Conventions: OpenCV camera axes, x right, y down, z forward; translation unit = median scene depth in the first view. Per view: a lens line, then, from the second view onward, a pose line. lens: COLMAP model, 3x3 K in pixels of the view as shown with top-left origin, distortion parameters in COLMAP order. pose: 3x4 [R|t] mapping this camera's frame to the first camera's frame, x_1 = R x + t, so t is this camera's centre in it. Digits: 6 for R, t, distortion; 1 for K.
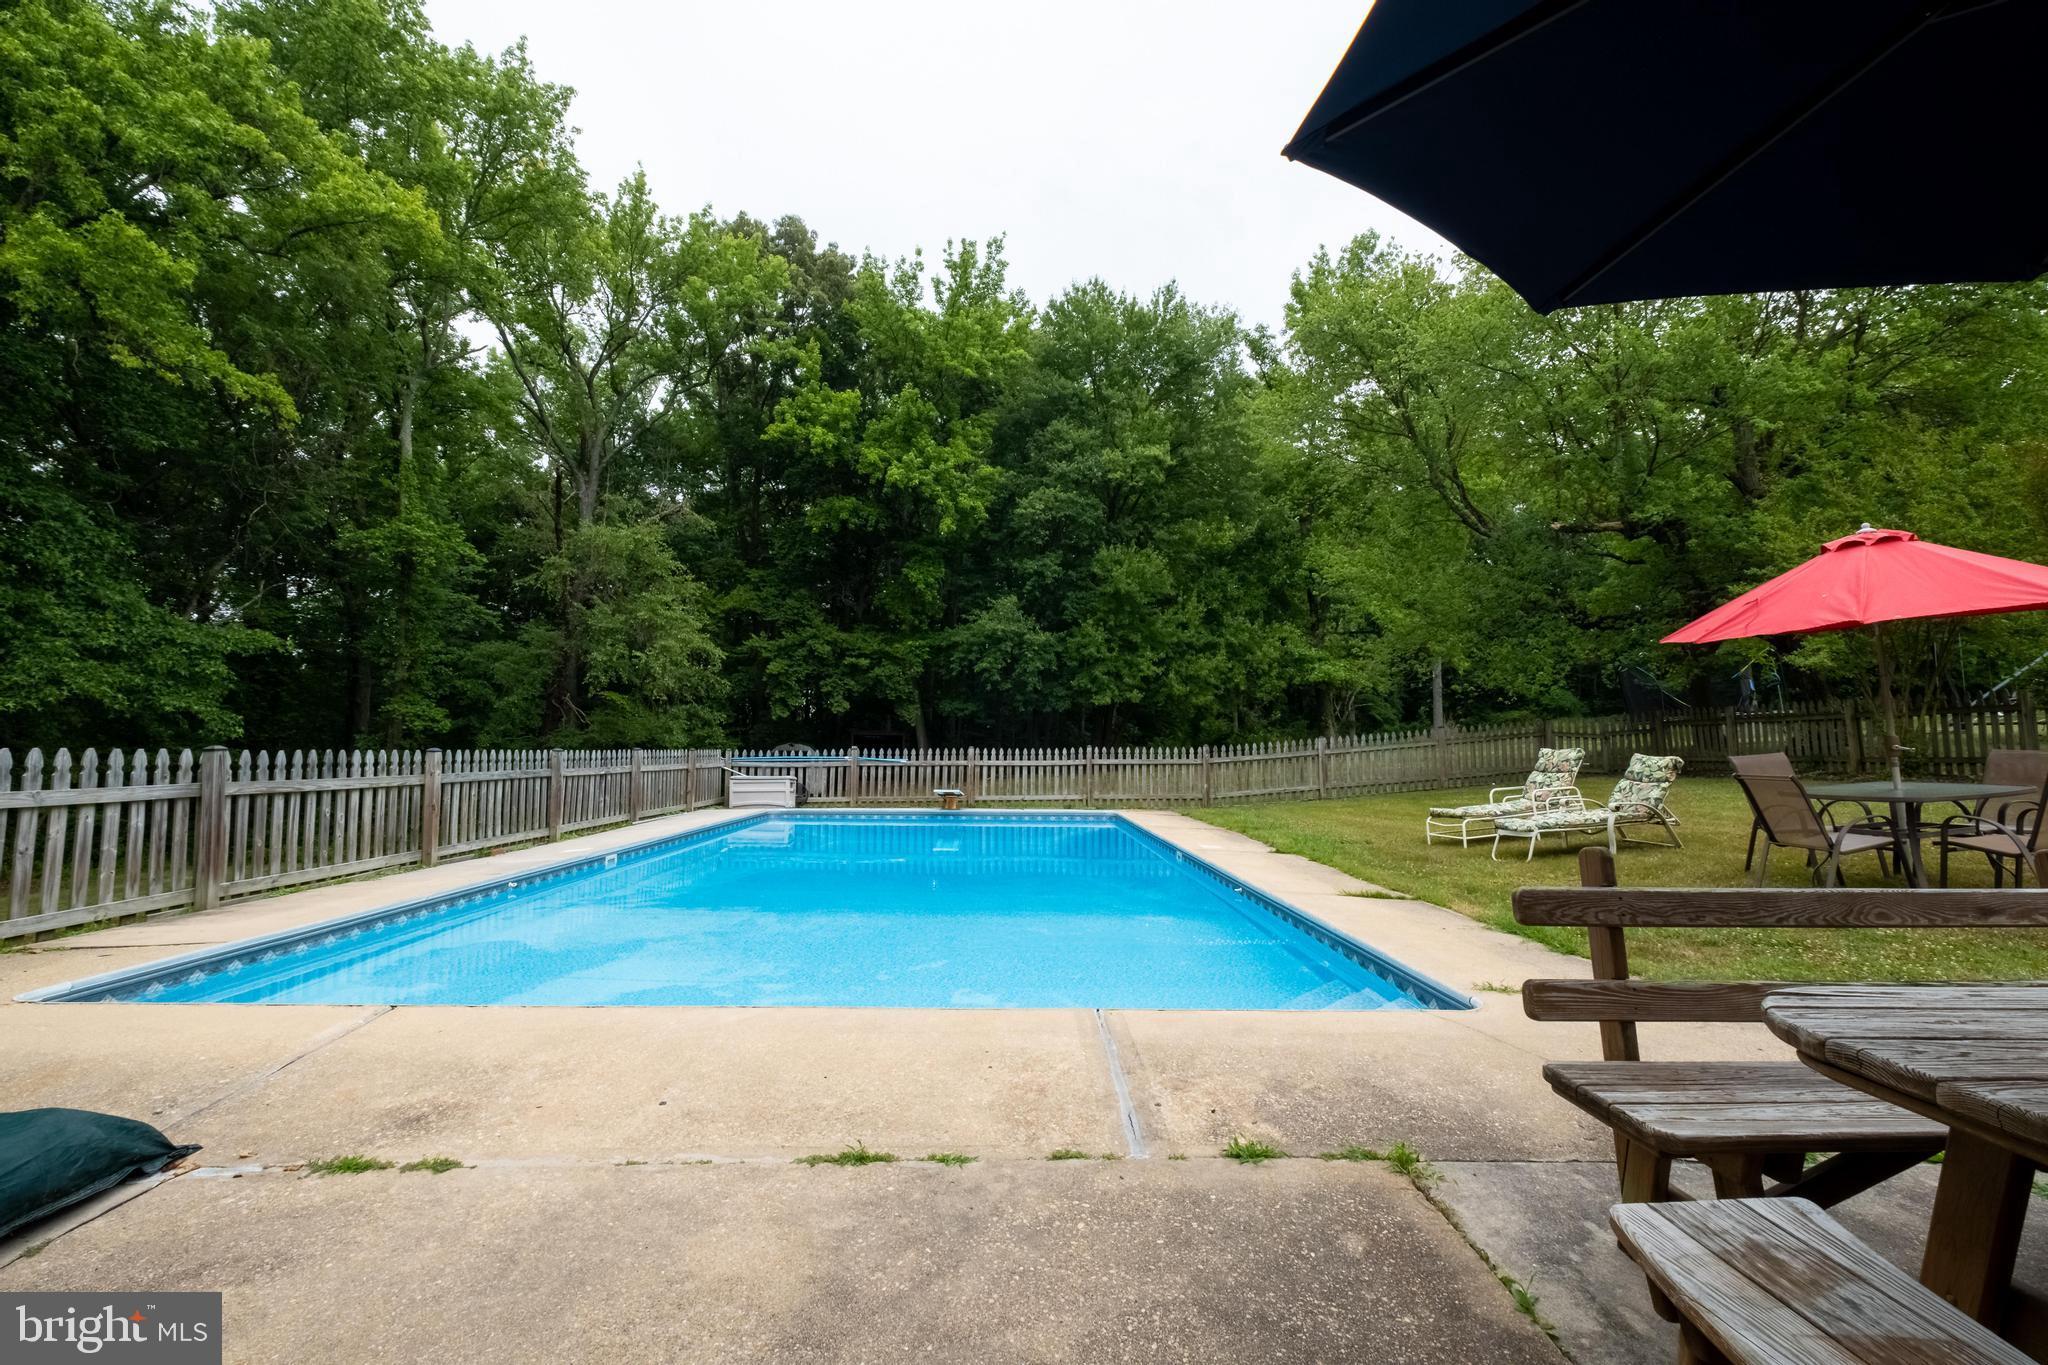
lens RADIAL K [[903.3, 0, 1014.4], [0, 903.3, 675.2], [0, 0, 1]] dist [0.000685, 0.000304]
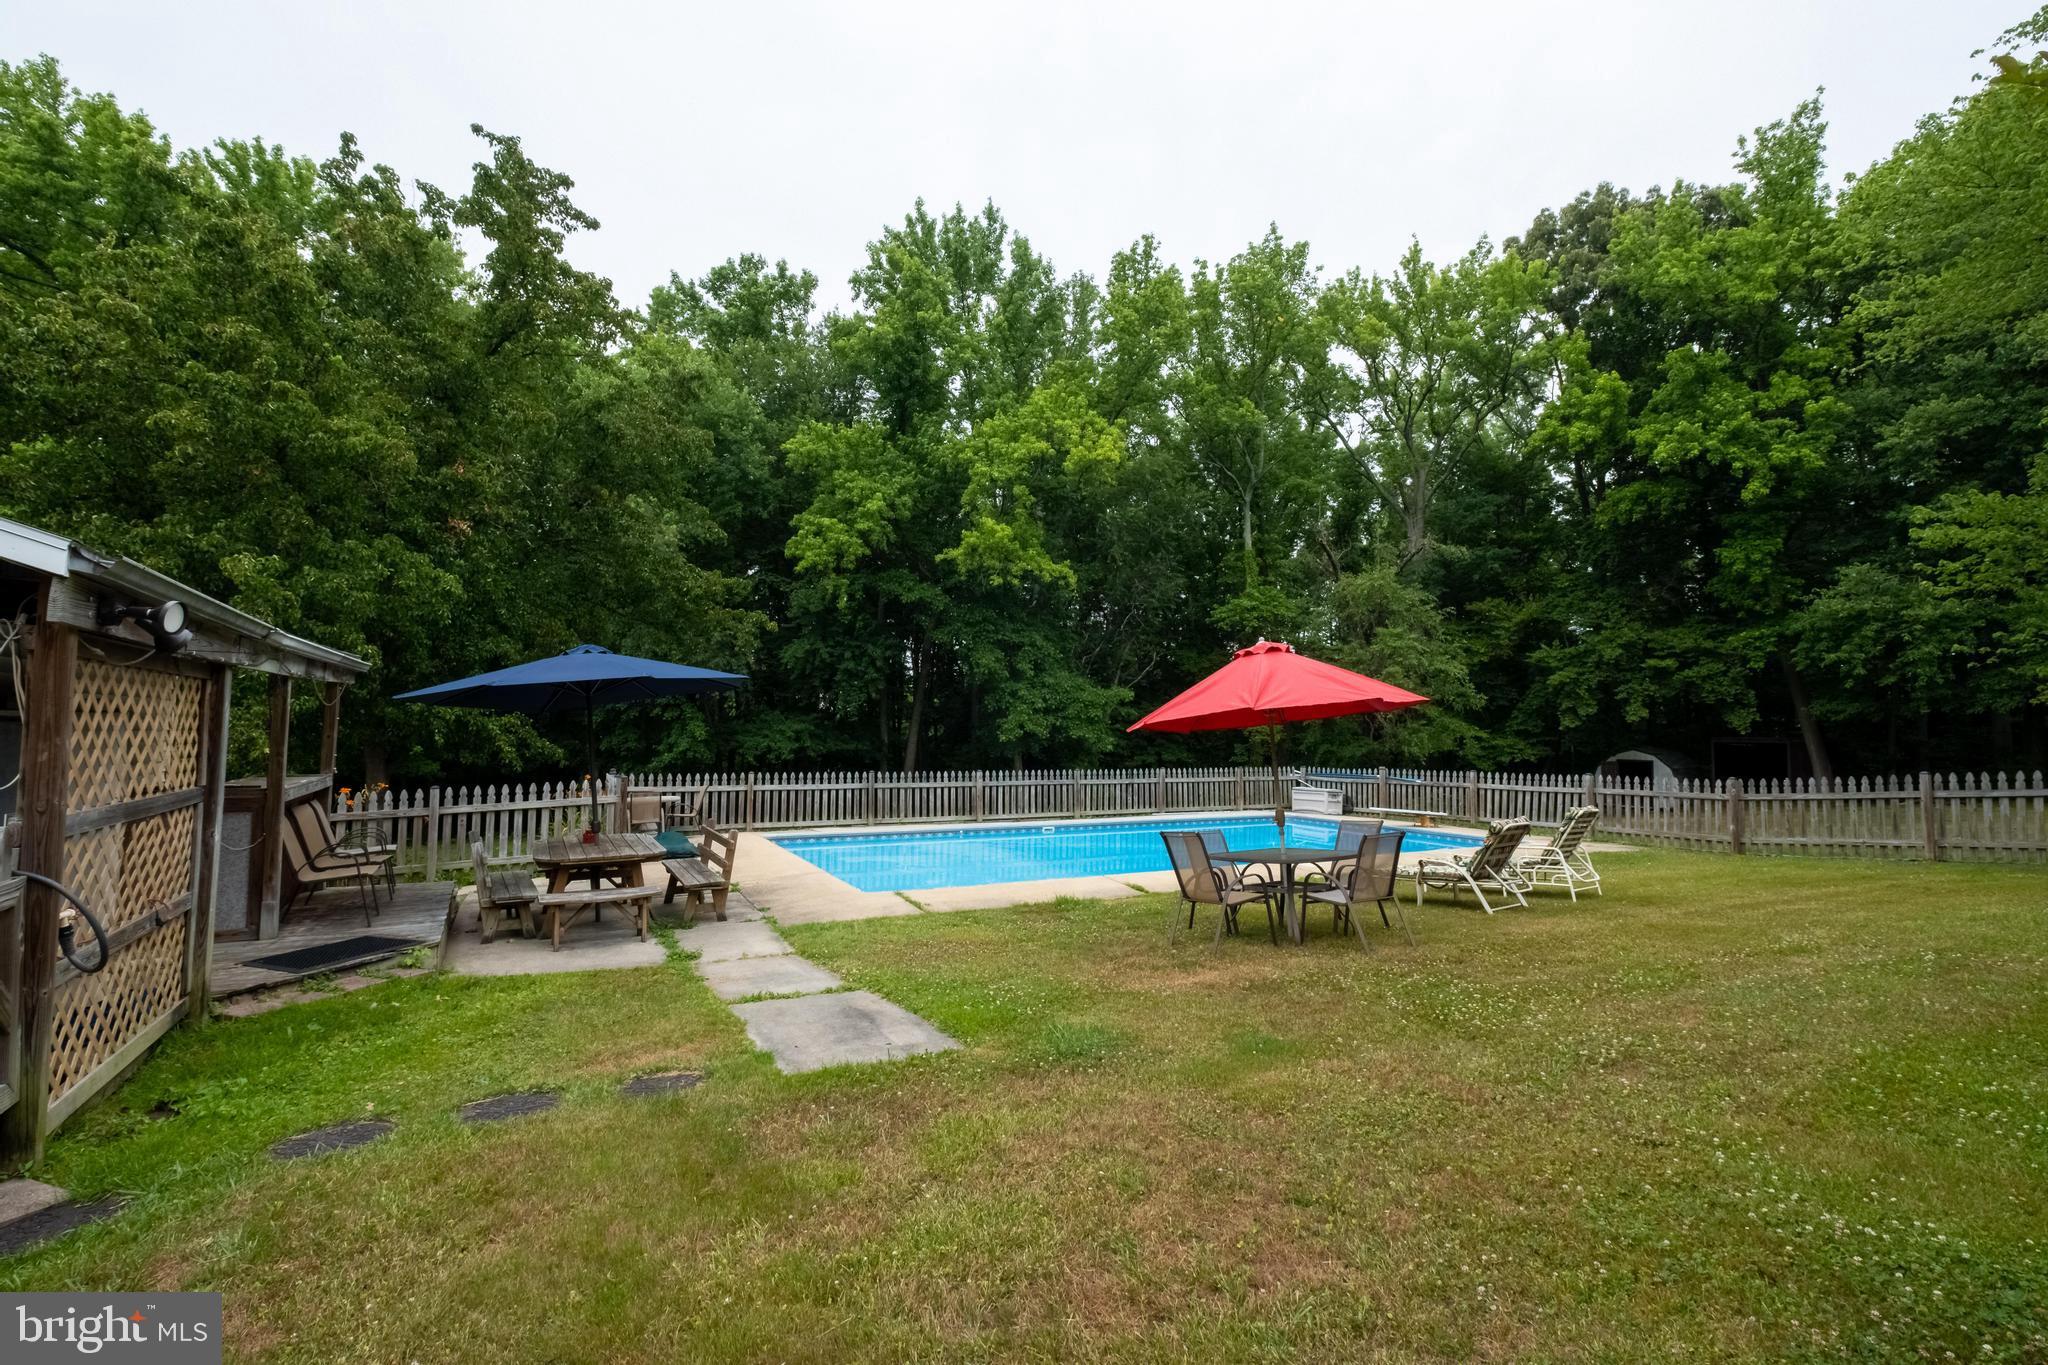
lens RADIAL K [[903.3, 0, 1014.4], [0, 903.3, 675.2], [0, 0, 1]] dist [0.000685, 0.000304]
pose [[0.450835, -0.061041, -0.890518, 0.335914], [0.067912, 0.997113, -0.033967, -0.016941], [0.890020, -0.045164, 0.453678, 0.020432]]
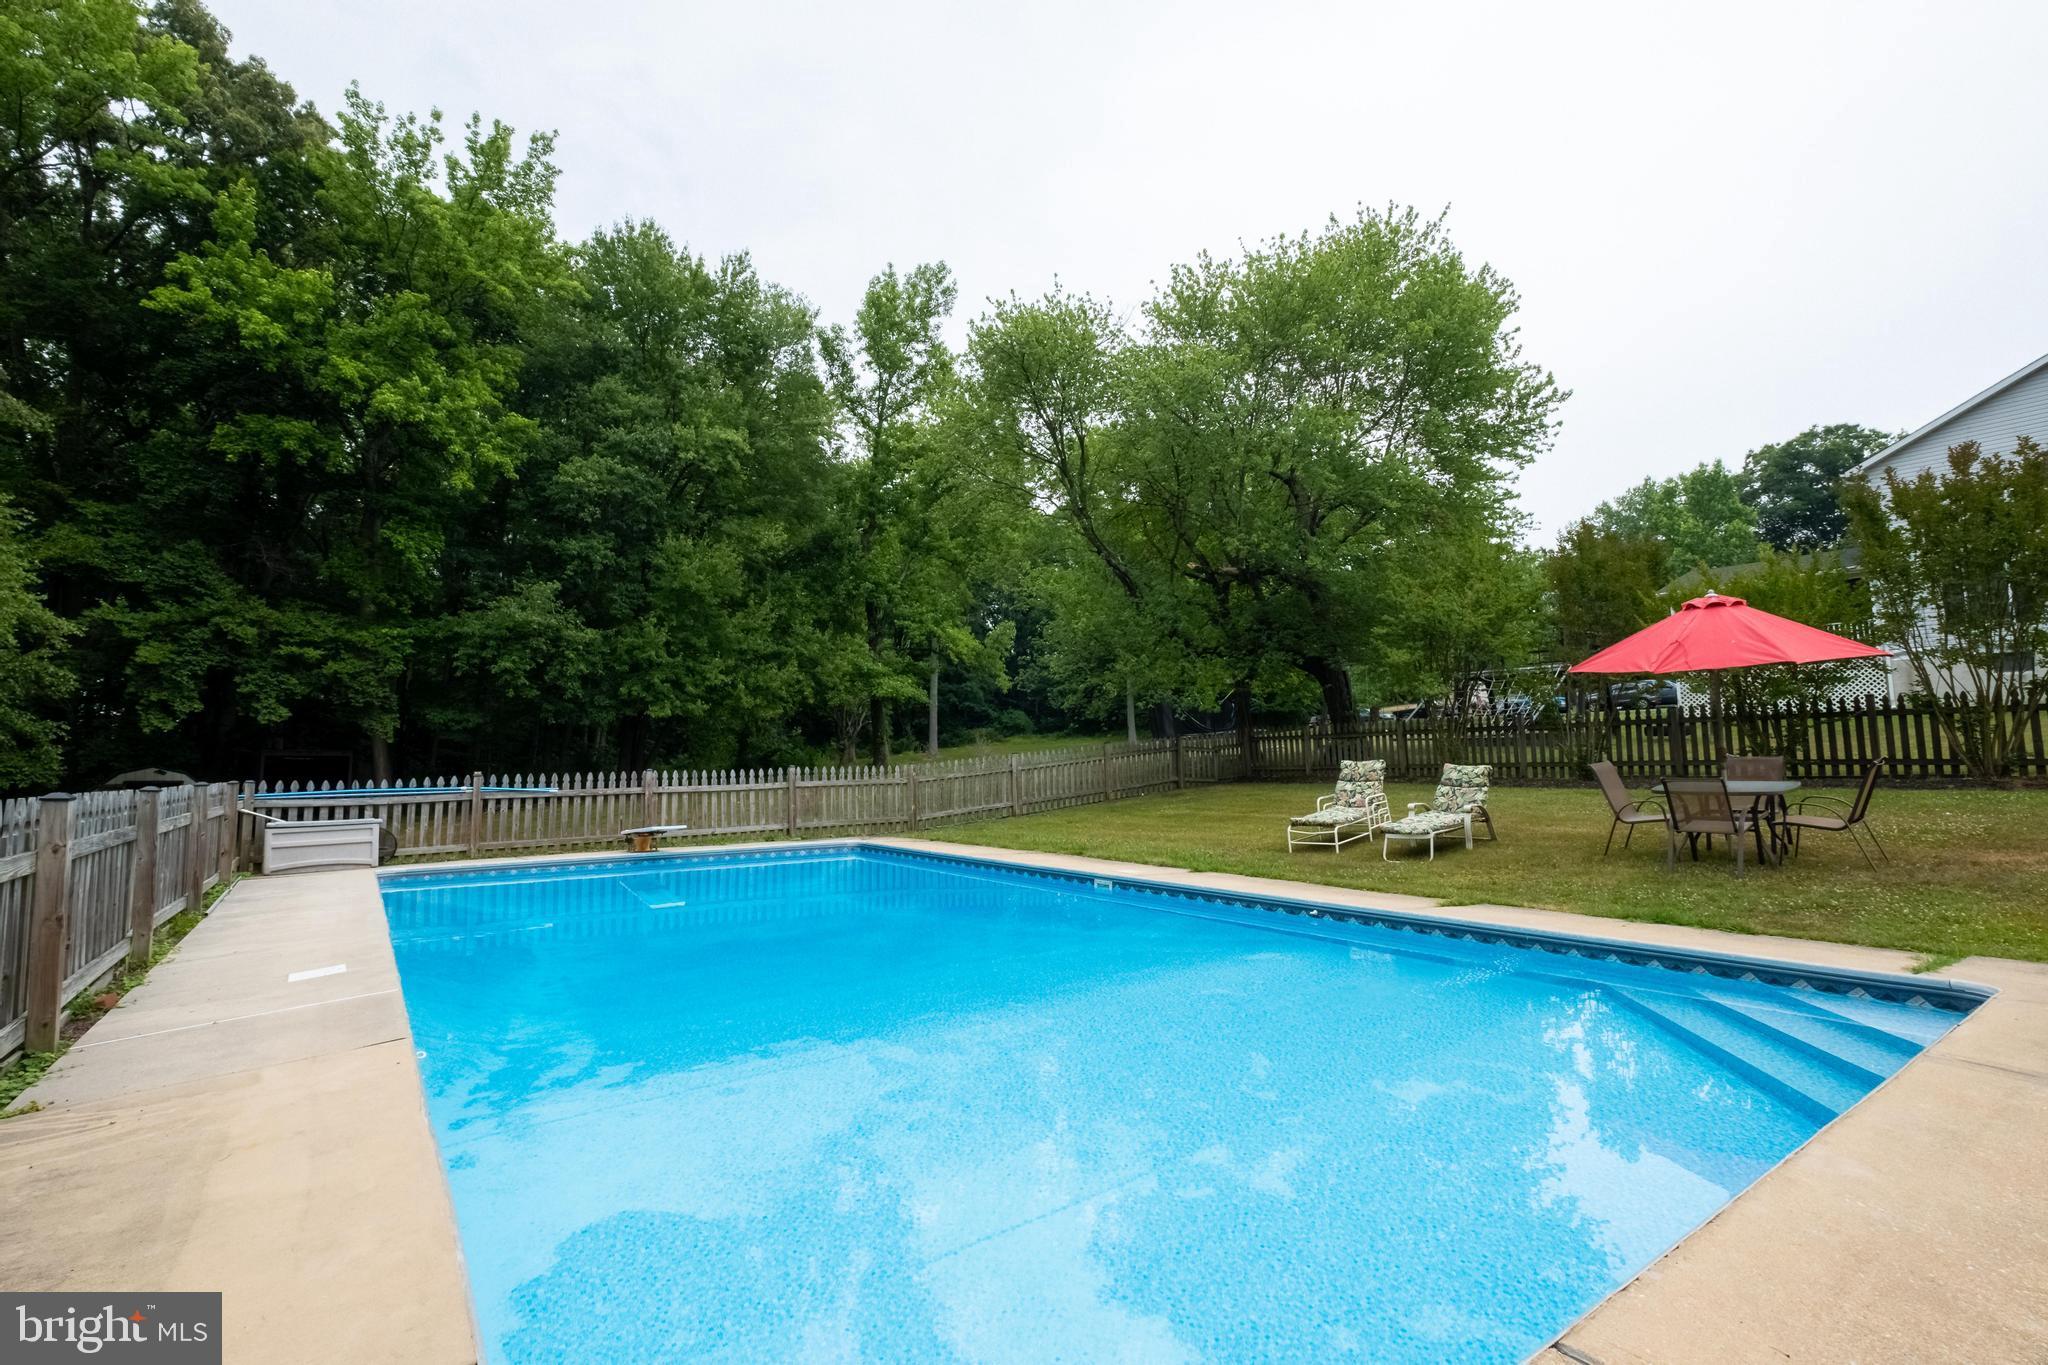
lens RADIAL K [[923.8, 0, 1024.0], [0, 923.8, 682.5], [0, 0, 1]] dist [-0.002769, -0.000557]
pose [[0.820268, 0.034088, 0.570963, -0.120977], [-0.029621, 0.999415, -0.017113, 0.004259], [-0.571212, -0.002876, 0.820798, 0.080936]]
